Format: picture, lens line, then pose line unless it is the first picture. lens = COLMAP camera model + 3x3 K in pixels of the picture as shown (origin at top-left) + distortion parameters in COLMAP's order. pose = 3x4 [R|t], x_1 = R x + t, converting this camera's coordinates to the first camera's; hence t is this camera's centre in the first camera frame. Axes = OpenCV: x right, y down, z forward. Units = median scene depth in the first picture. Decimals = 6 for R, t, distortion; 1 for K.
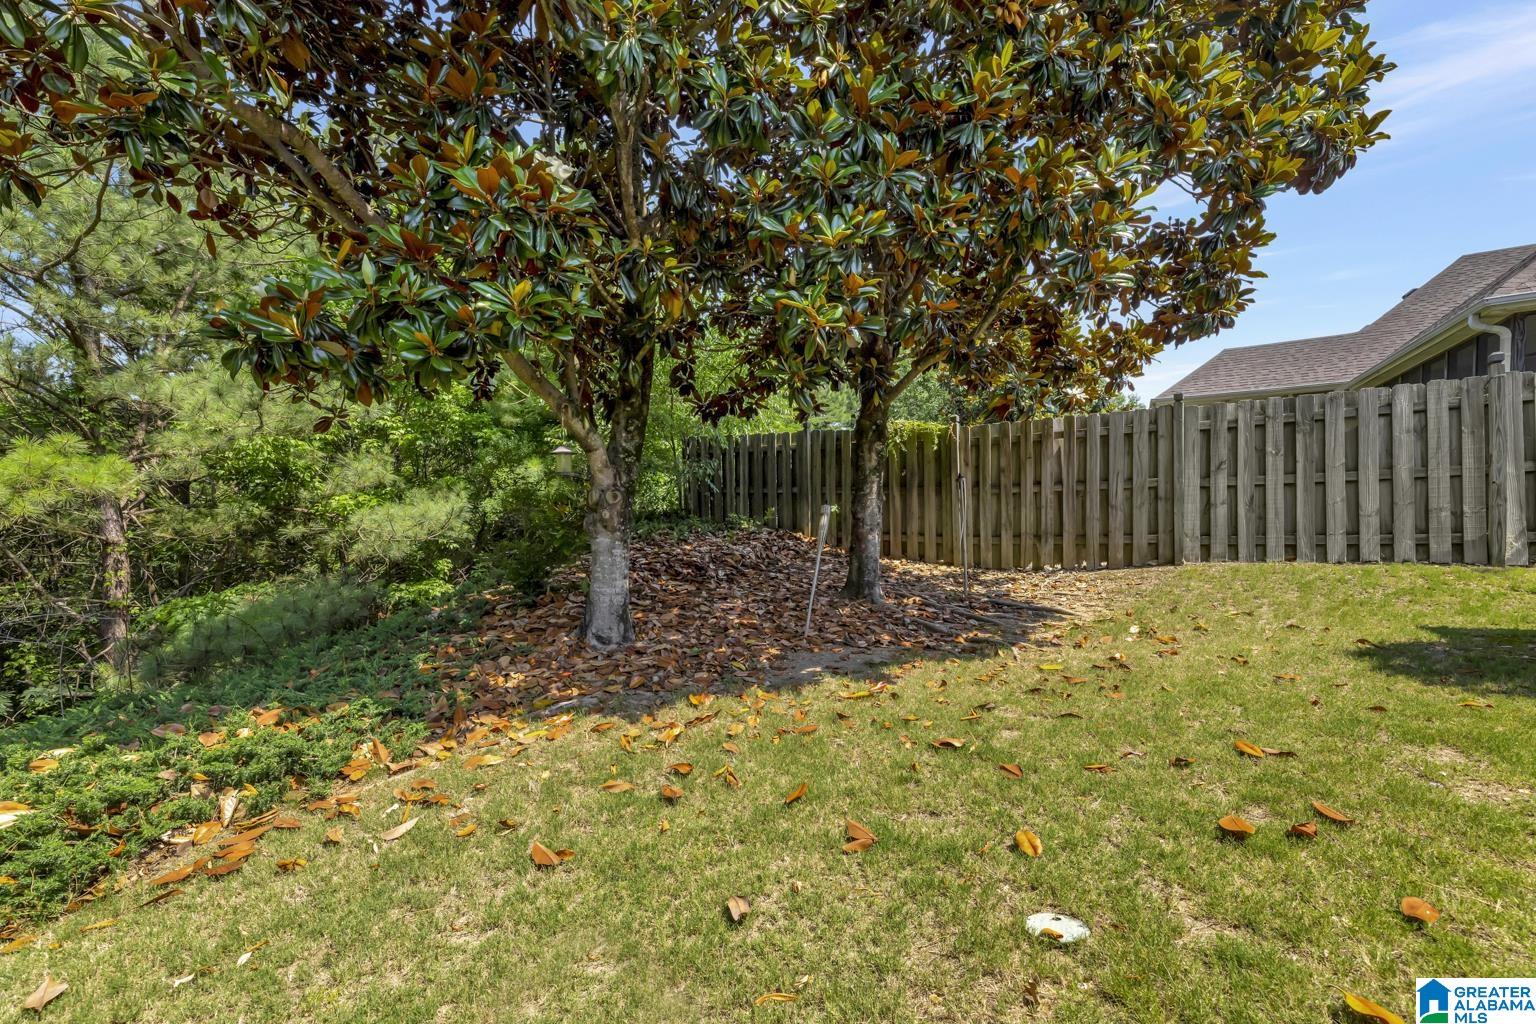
lens RADIAL K [[628.6, 0, 767.9], [0, 628.6, 523.6], [0, 0, 1]] dist [-0.003360, -0.000129]
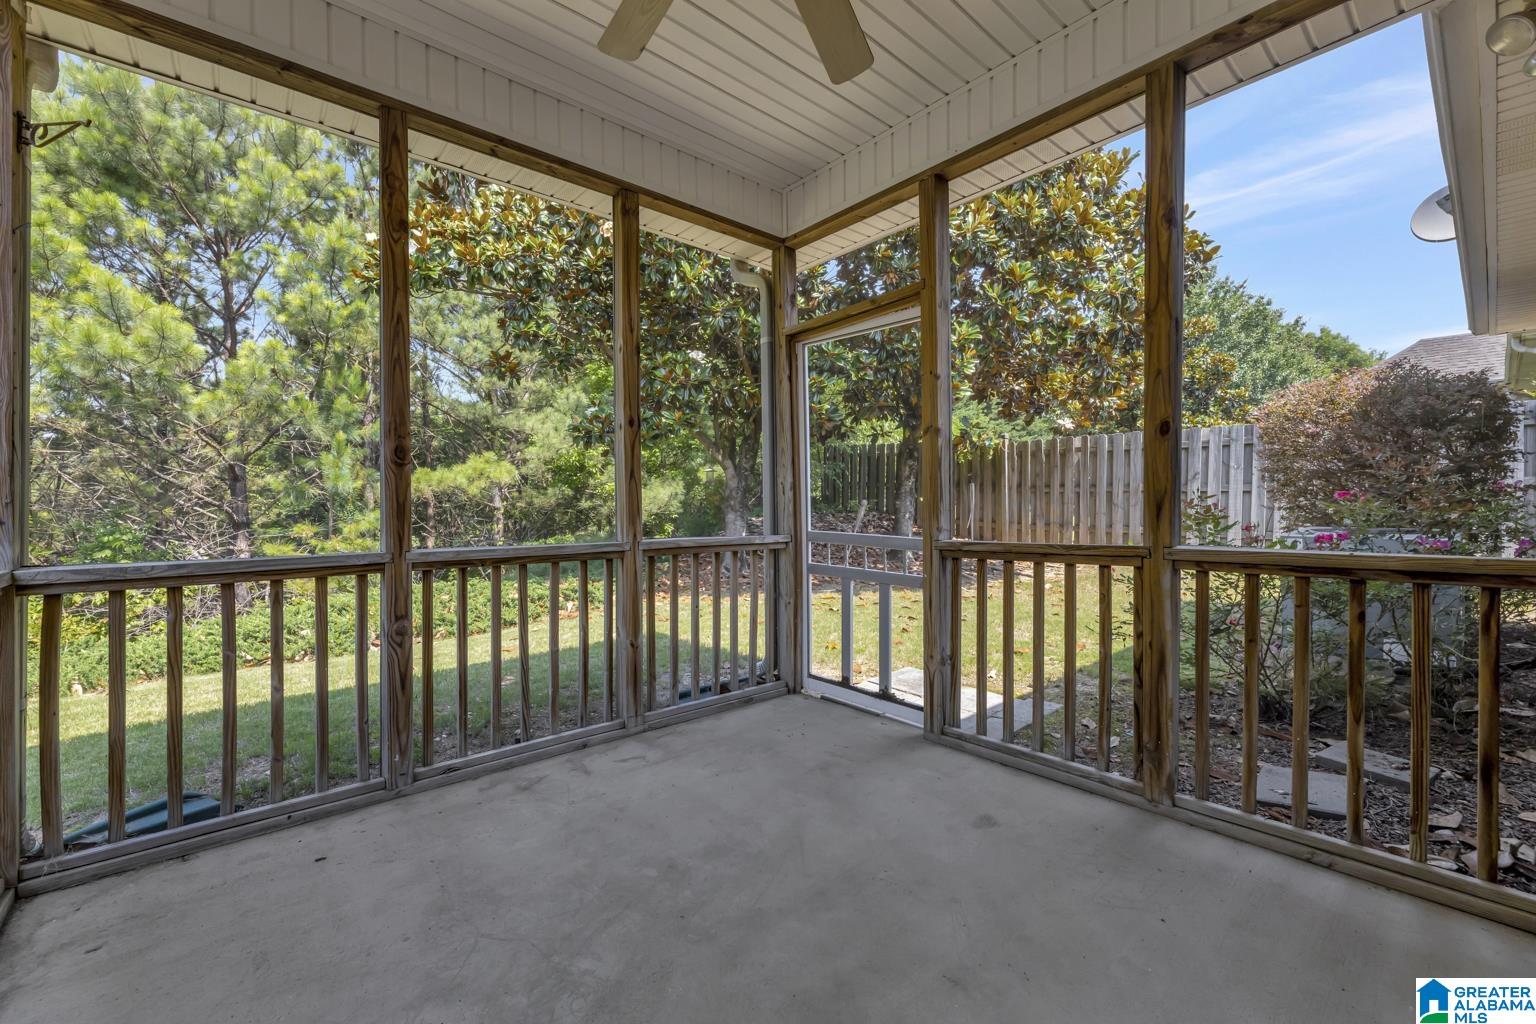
lens RADIAL K [[628.6, 0, 768.0], [0, 628.6, 507.6], [0, 0, 1]] dist [-0.003360, -0.000129]
pose [[0.940134, 0.030496, -0.339438, 0.289254], [-0.027915, 0.999532, 0.012486, -0.016329], [0.339660, -0.002263, 0.940545, -0.444144]]
